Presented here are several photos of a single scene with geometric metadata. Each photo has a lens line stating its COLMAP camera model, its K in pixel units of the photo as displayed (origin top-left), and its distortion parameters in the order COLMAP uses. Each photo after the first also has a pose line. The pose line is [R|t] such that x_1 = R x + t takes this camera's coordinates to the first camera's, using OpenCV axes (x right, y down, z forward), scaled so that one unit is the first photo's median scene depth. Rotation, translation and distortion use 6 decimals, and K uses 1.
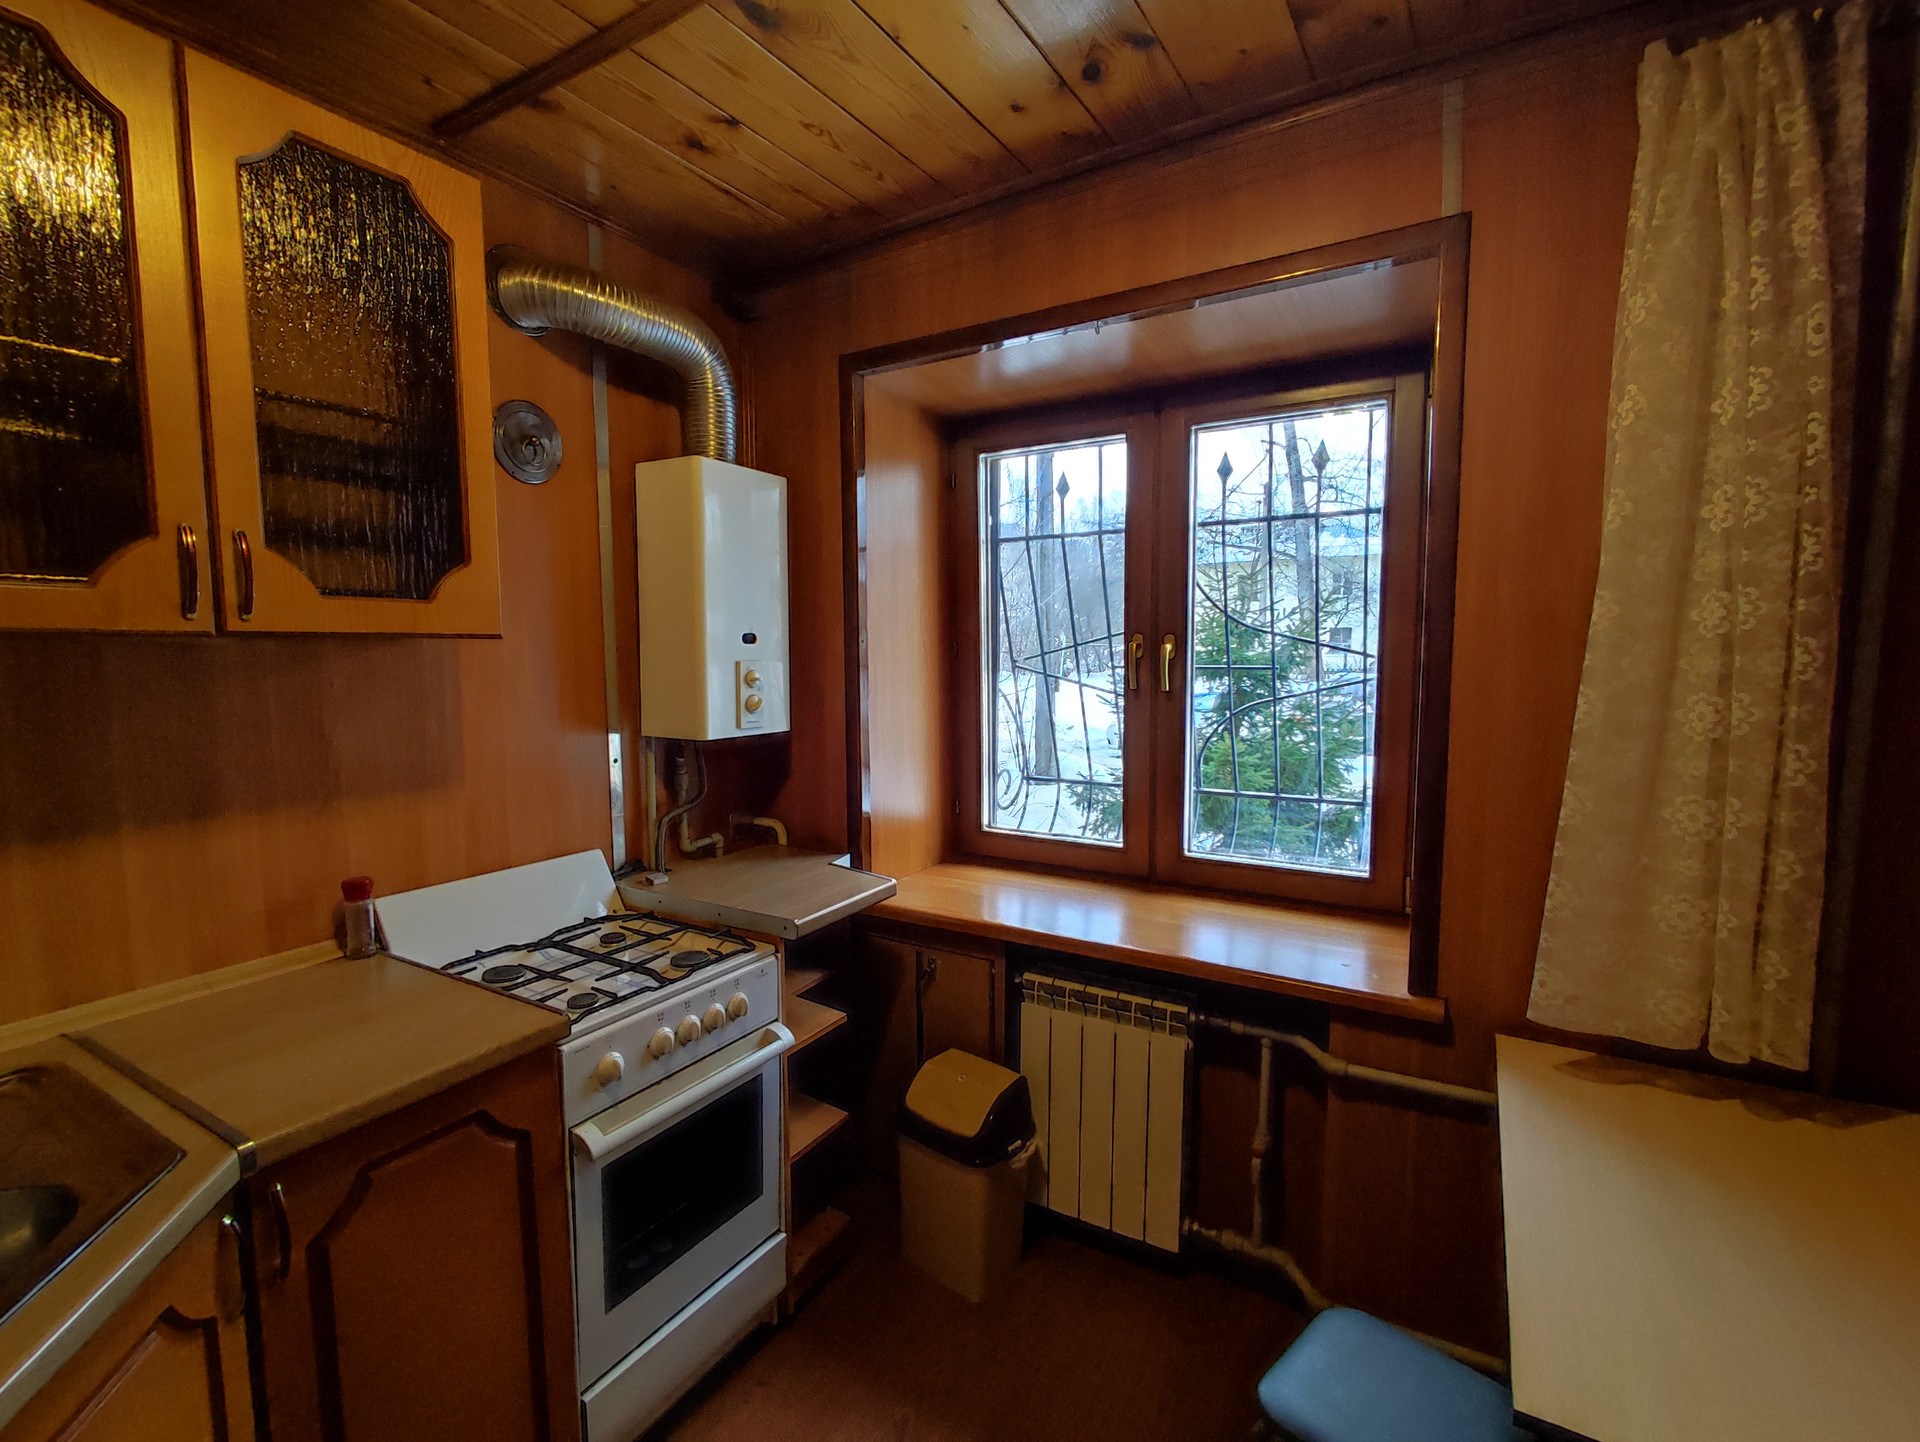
lens RADIAL K [[882.2, 0, 954.6], [0, 882.2, 732.5], [0, 0, 1]] dist [-0.009762, 0.001177]
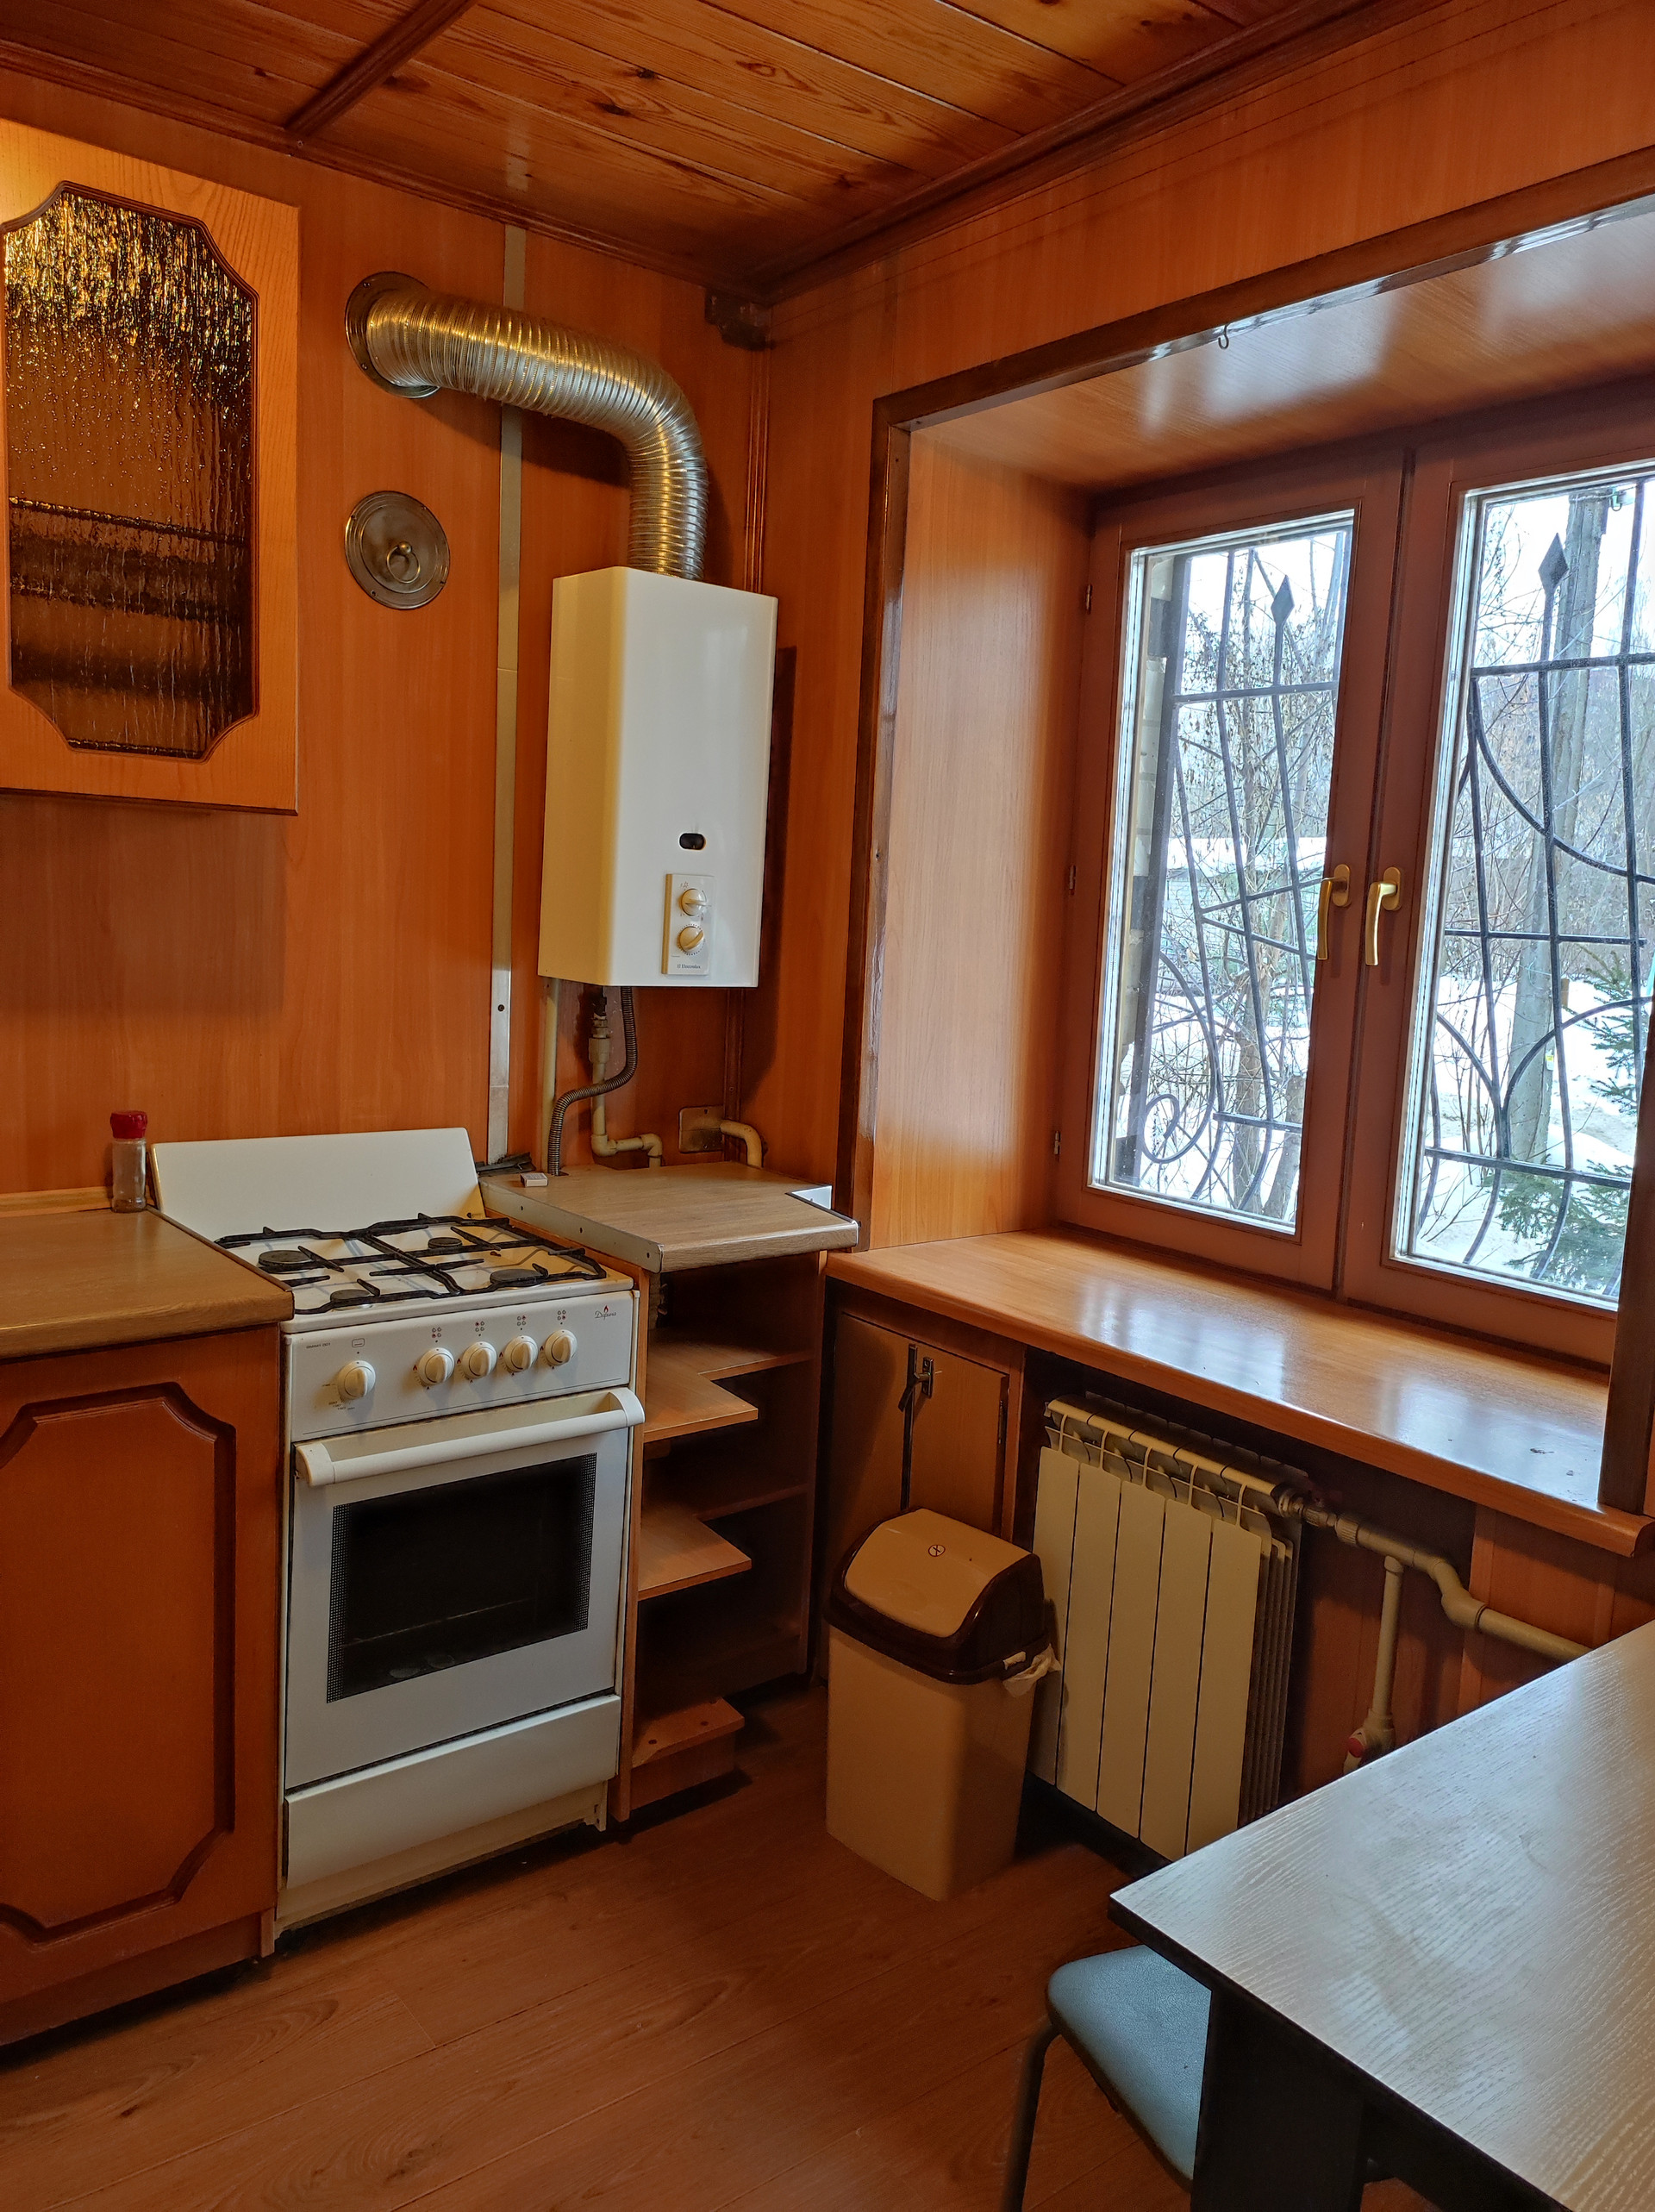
lens RADIAL K [[1623.1, 0, 827.5], [0, 1623.1, 1106.0], [0, 0, 1]] dist [0.054939, -0.074463]
pose [[0.937604, 0.097736, -0.333685, 0.323521], [-0.087520, 0.995121, 0.045552, 0.030862], [0.336509, -0.013506, 0.941583, -0.142868]]
